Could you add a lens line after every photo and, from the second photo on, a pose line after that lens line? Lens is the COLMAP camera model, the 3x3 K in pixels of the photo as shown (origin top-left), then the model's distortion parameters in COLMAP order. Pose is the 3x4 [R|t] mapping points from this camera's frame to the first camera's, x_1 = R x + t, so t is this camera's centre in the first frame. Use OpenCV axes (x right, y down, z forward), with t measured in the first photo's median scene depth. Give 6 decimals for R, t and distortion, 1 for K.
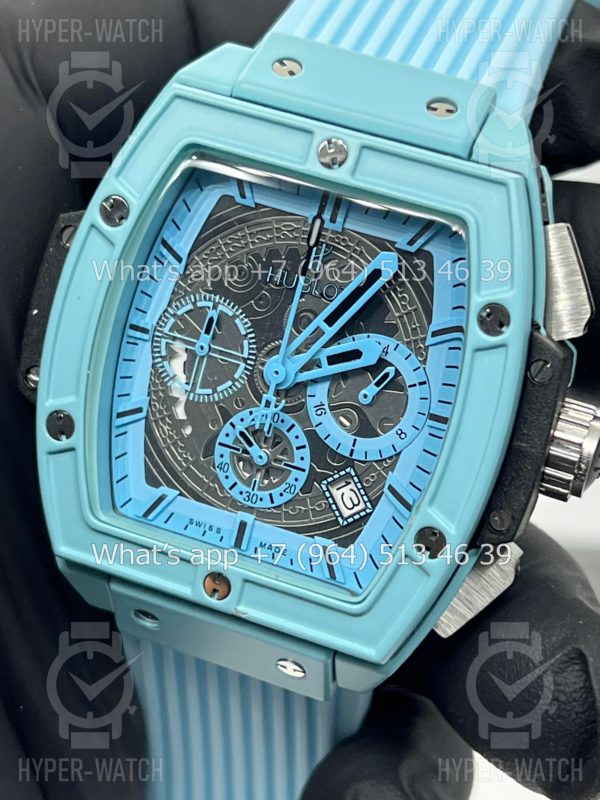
lens RADIAL K [[1850.5, 0, 297.6], [0, 1850.5, 398.0], [0, 0, 1]] dist [0.175226, 0.000000]
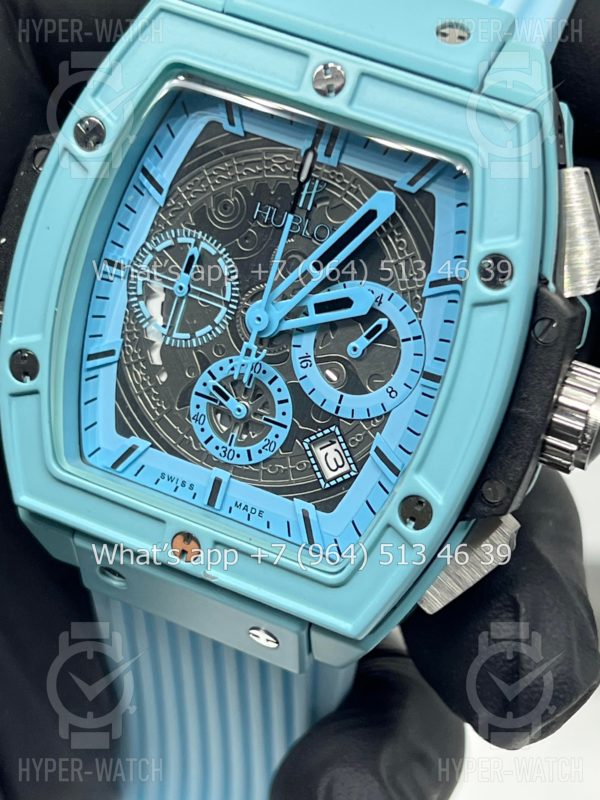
lens RADIAL K [[1850.5, 0, 298.3], [0, 1850.5, 413.5], [0, 0, 1]] dist [0.175226, 0.000000]
pose [[0.998492, 0.045163, -0.031224, 0.038291], [-0.043737, 0.998031, 0.044955, -0.008990], [0.033193, -0.043521, 0.998501, 0.082248]]
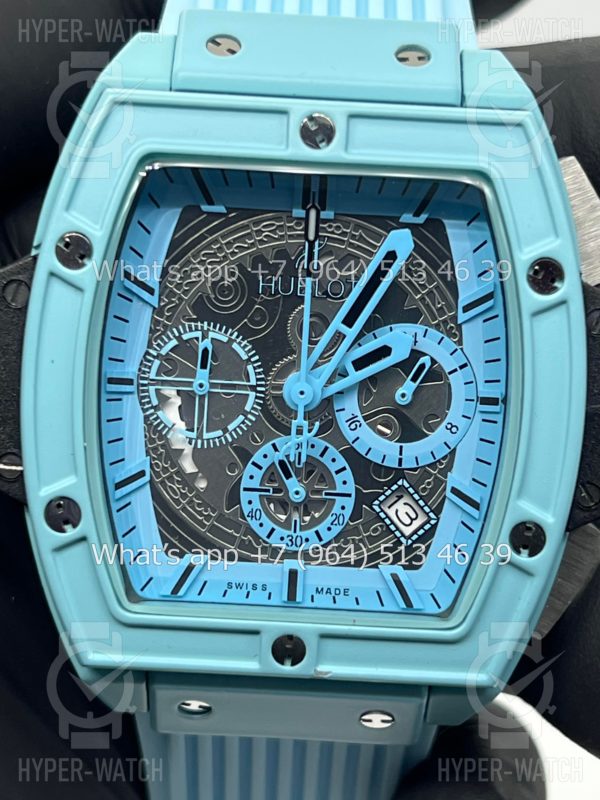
lens RADIAL K [[1850.5, 0, 295.7], [0, 1850.5, 396.2], [0, 0, 1]] dist [0.175226, 0.000000]
pose [[0.943525, -0.231723, 0.236781, -0.216004], [0.230473, 0.972507, 0.033345, -0.041155], [-0.237998, 0.023110, 0.970991, 0.158888]]
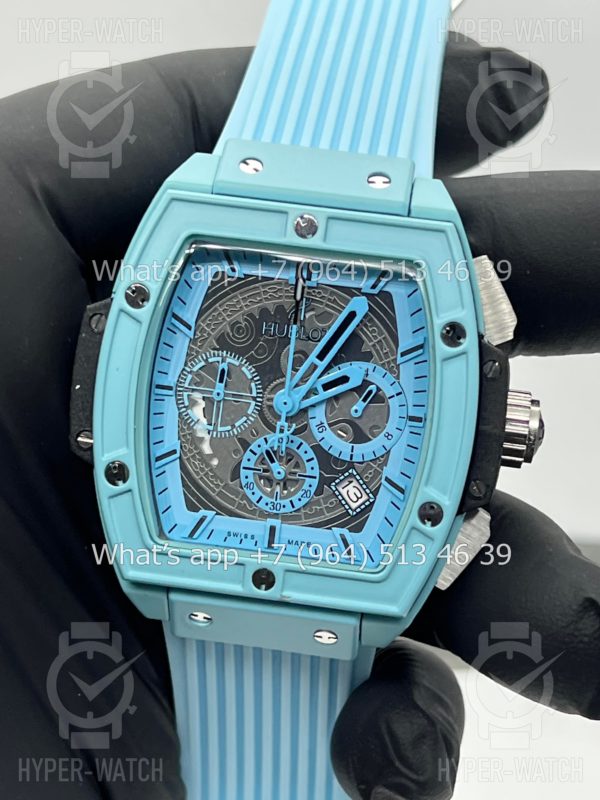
lens RADIAL K [[1850.5, 0, 297.7], [0, 1850.5, 396.5], [0, 0, 1]] dist [0.175226, 0.000000]
pose [[0.974706, -0.153043, 0.162869, -0.204943], [0.159462, 0.986834, -0.027021, 0.016841], [-0.156589, 0.052309, 0.986278, -0.243768]]
